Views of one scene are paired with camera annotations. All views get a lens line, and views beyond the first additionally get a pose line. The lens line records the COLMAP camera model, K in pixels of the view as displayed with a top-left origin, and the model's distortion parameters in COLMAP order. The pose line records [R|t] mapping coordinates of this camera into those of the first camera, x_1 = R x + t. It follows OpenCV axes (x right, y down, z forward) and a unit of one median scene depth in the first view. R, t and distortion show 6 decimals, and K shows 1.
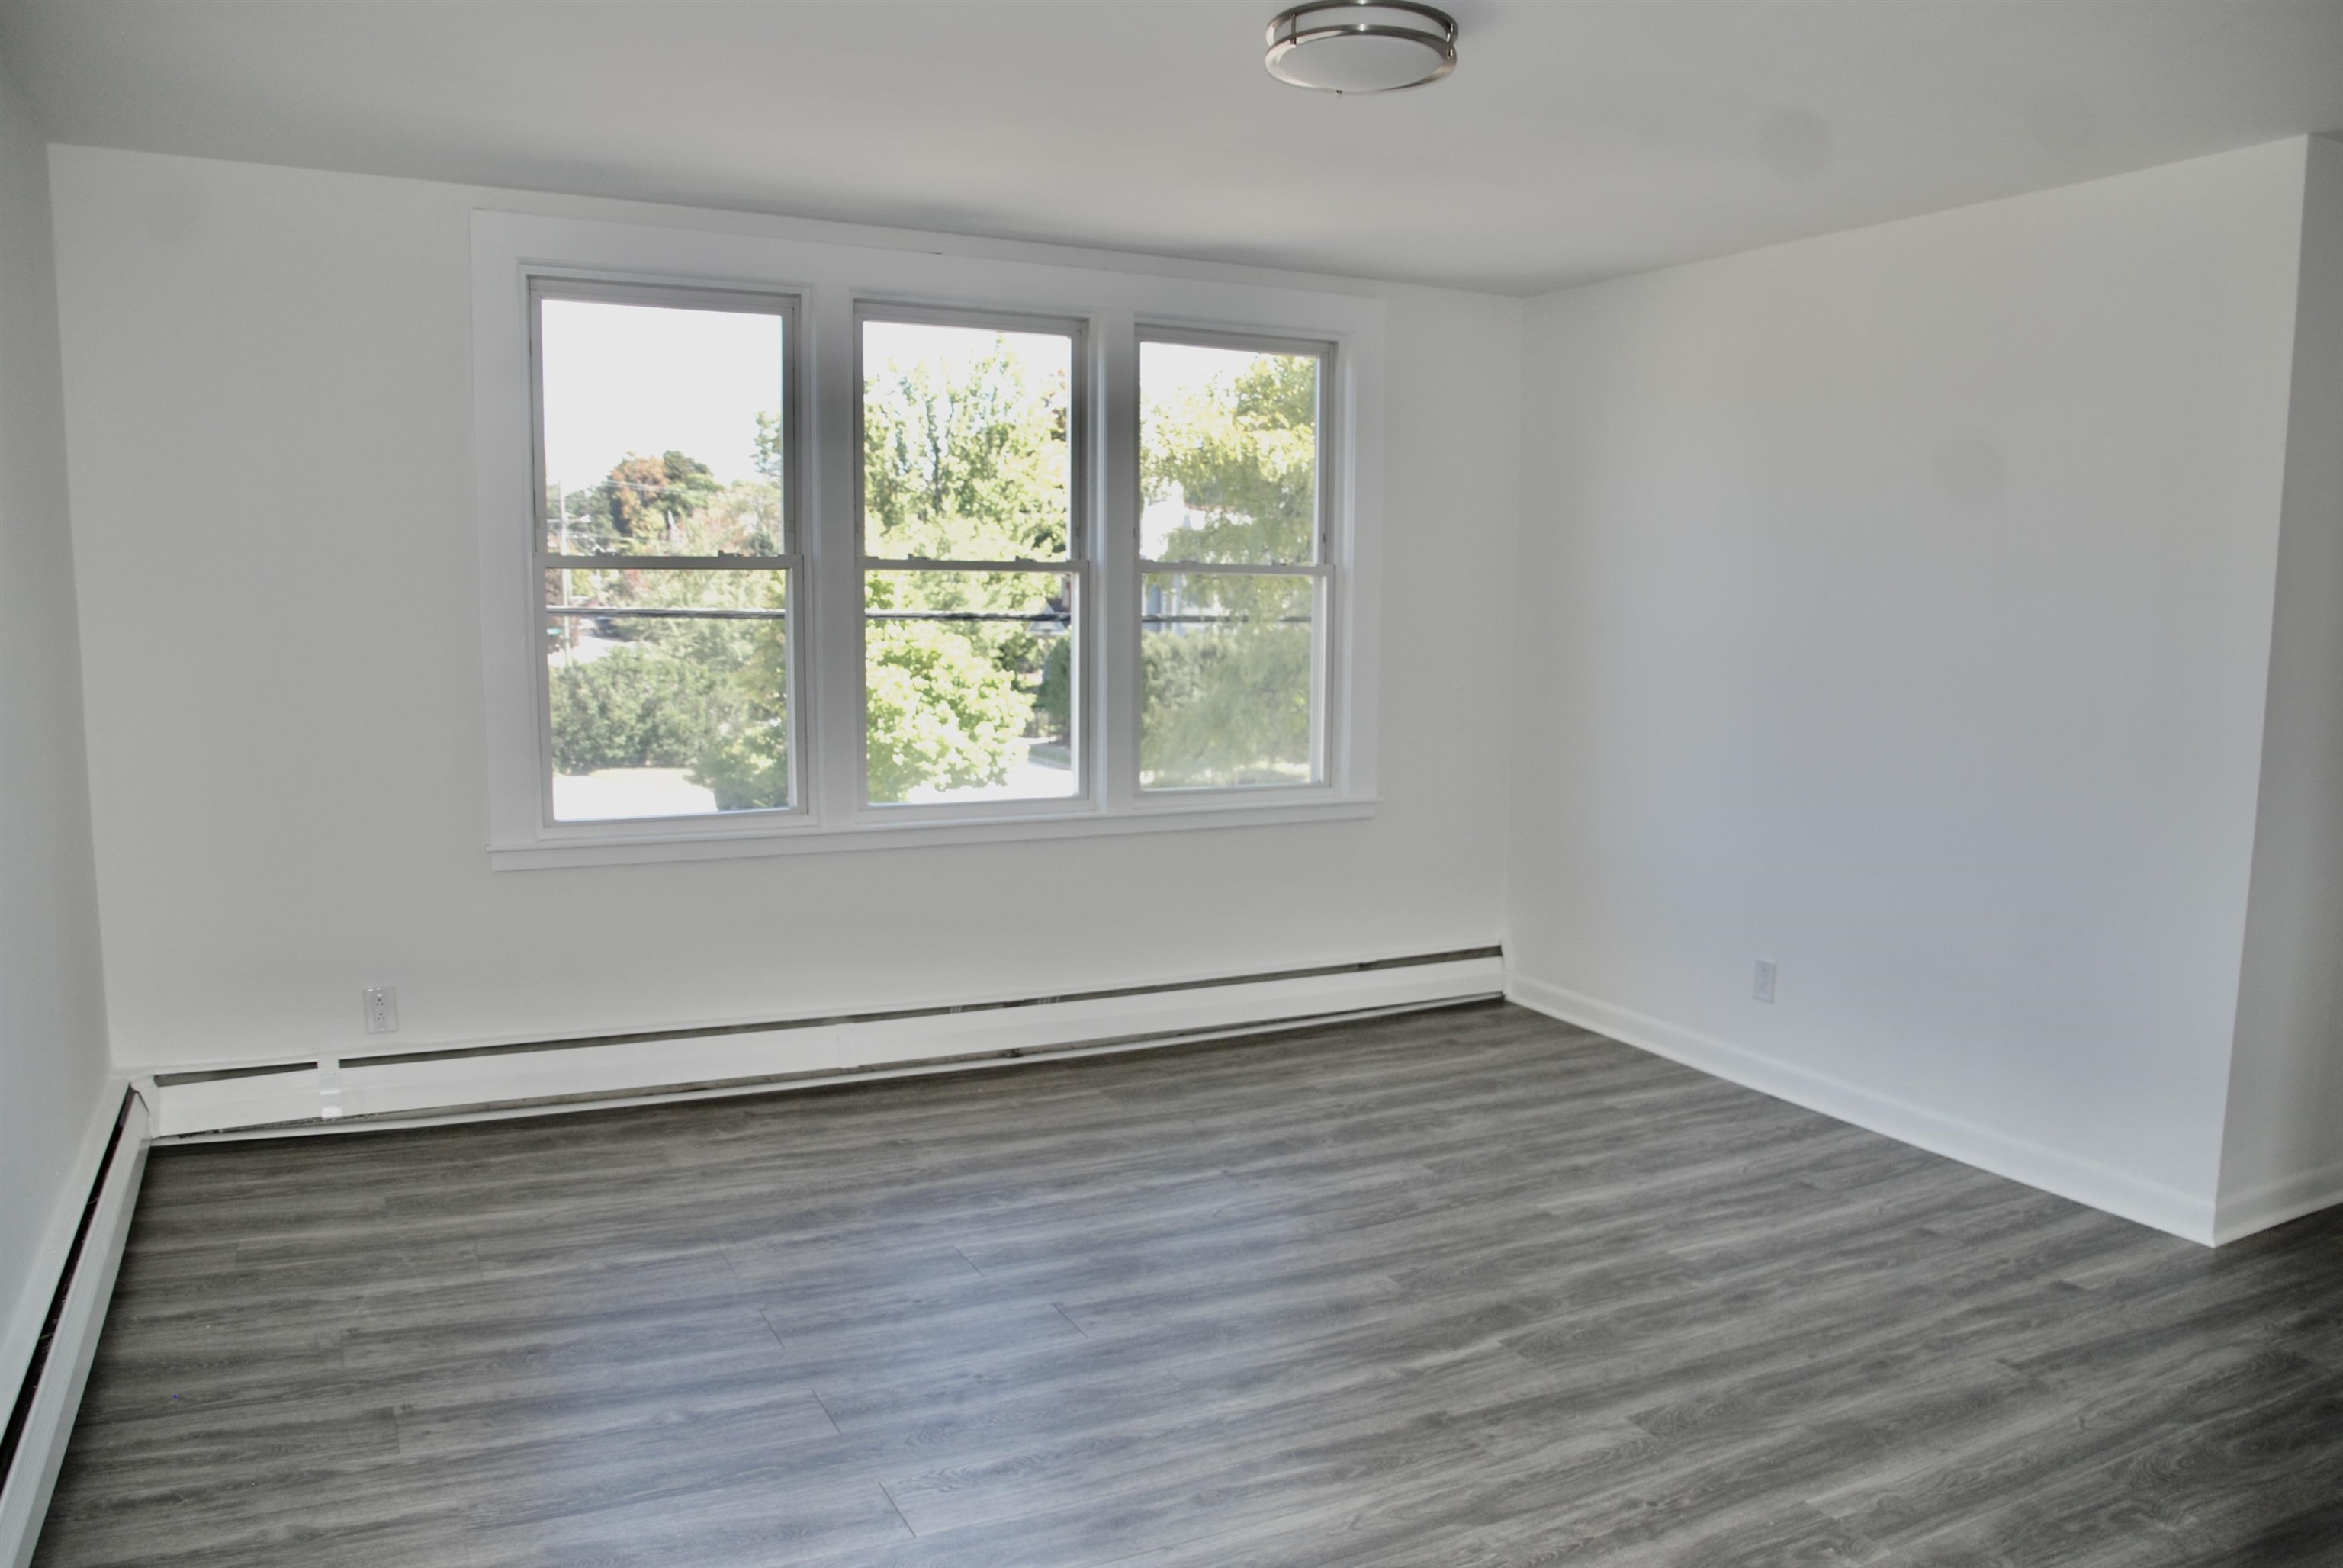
lens RADIAL K [[1697.6, 0, 1193.8], [0, 1697.6, 849.5], [0, 0, 1]] dist [-0.129030, 0.081837]
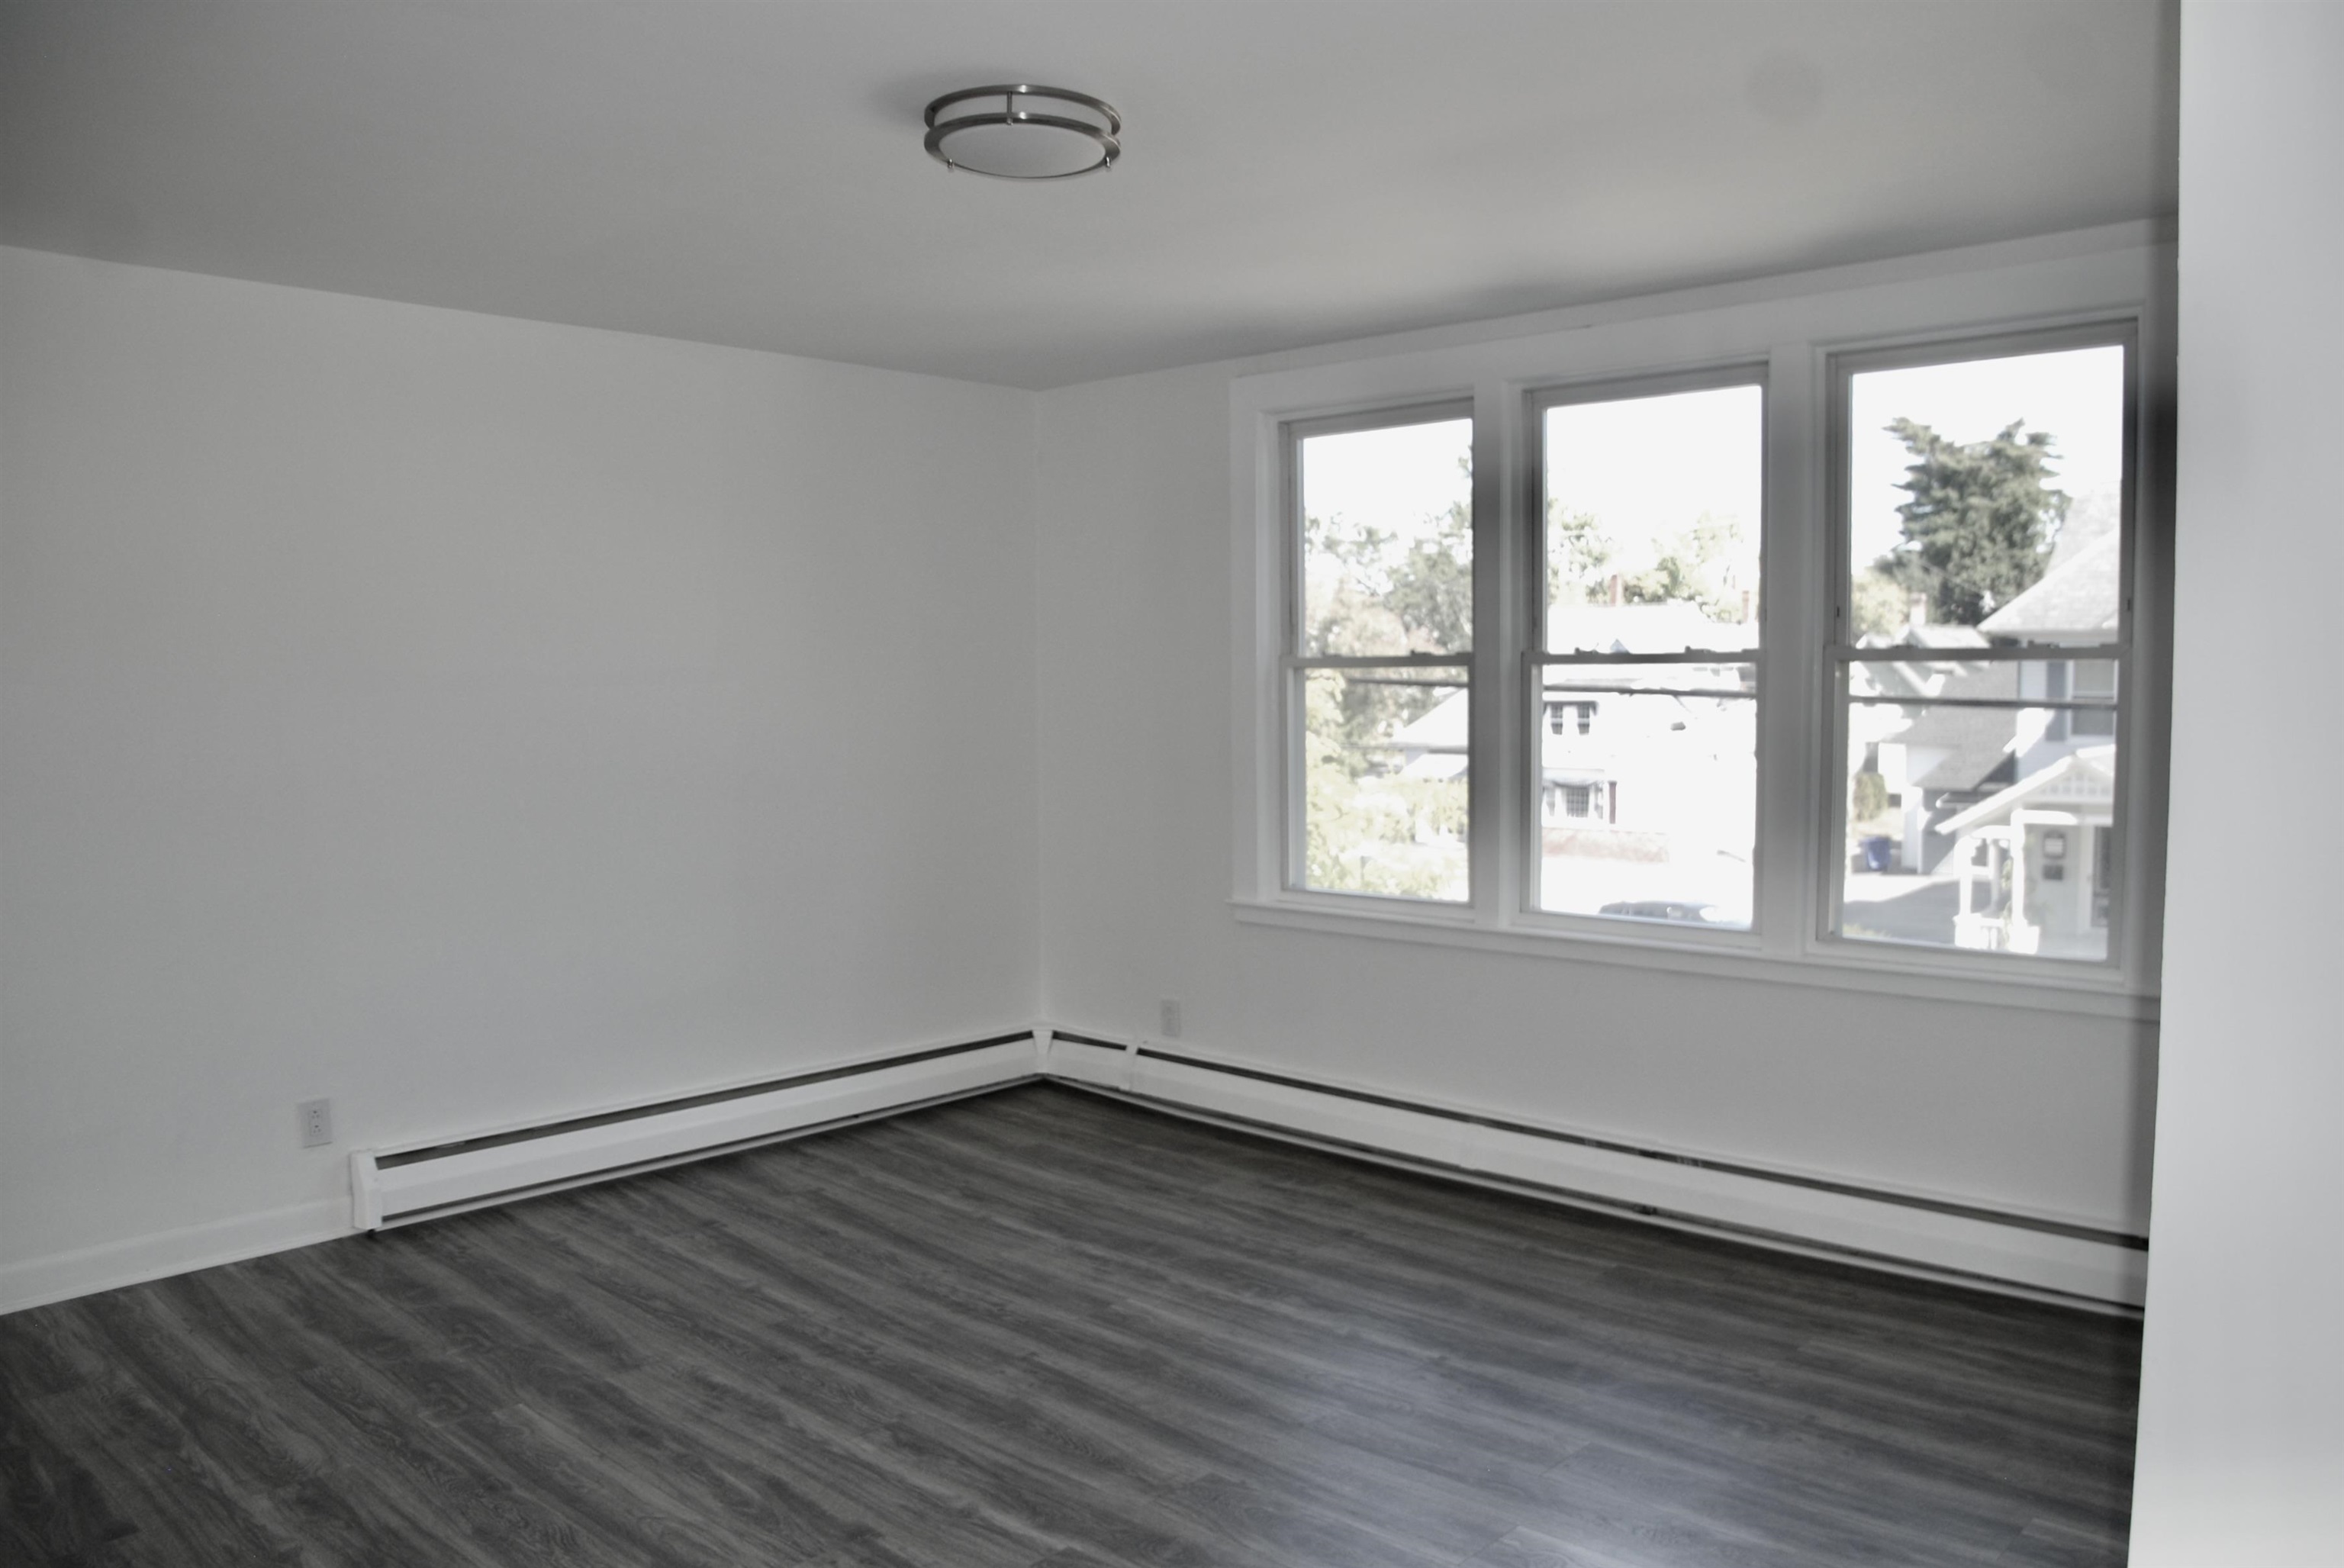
lens RADIAL K [[1778.0, 0, 1215.9], [0, 1778.0, 850.6], [0, 0, 1]] dist [-0.126475, 0.074606]
pose [[0.330468, 0.070961, -0.941146, 0.842227], [-0.123717, 0.991823, 0.031341, -0.081469], [0.935674, 0.106078, 0.336544, 0.599411]]
